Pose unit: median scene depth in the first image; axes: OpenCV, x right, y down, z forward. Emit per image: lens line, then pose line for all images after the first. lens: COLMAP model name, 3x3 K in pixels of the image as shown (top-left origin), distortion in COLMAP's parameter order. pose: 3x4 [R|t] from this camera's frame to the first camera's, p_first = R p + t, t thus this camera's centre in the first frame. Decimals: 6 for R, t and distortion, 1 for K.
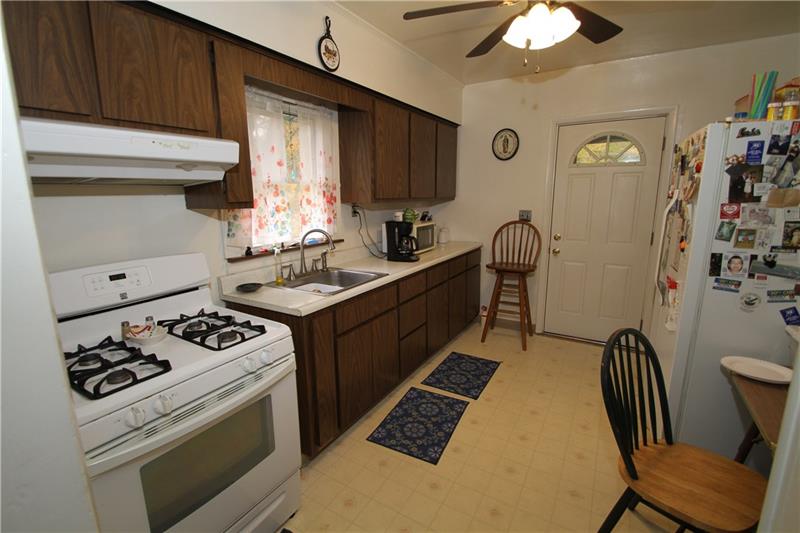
lens RADIAL K [[372.7, 0, 384.9], [0, 372.7, 266.0], [0, 0, 1]] dist [-0.001518, -0.006924]
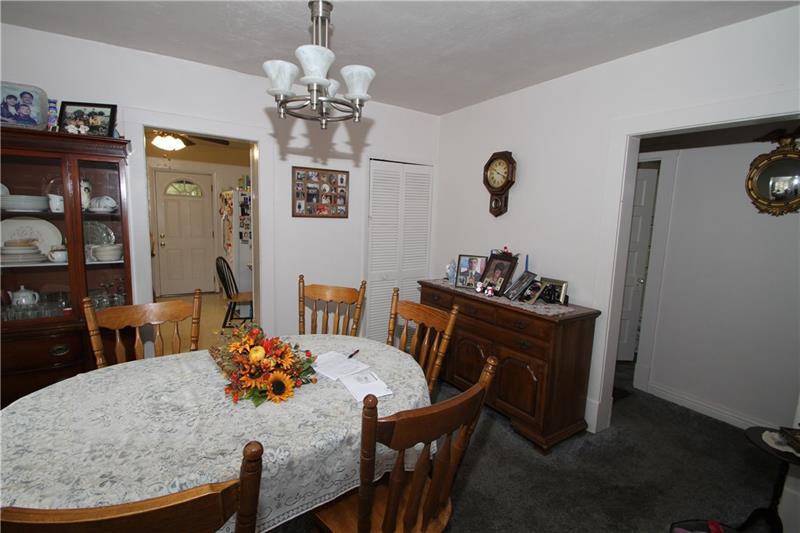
lens RADIAL K [[372.7, 0, 401.4], [0, 372.7, 265.7], [0, 0, 1]] dist [-0.001518, -0.006924]
pose [[0.417230, -0.082062, 0.905088, -1.404909], [0.132068, 0.990818, 0.028954, 0.337960], [-0.899154, 0.107453, 0.424237, -1.520027]]
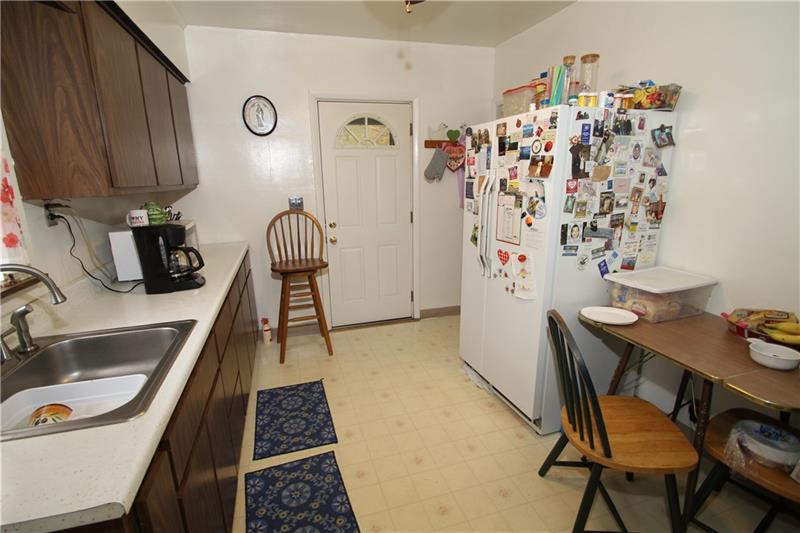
lens RADIAL K [[372.7, 0, 404.0], [0, 372.7, 267.5], [0, 0, 1]] dist [-0.001518, -0.006924]
pose [[0.659599, -0.186216, 0.728185, -0.276602], [0.160217, 0.981391, 0.105840, -0.104185], [-0.734343, 0.046856, 0.677160, 0.601120]]
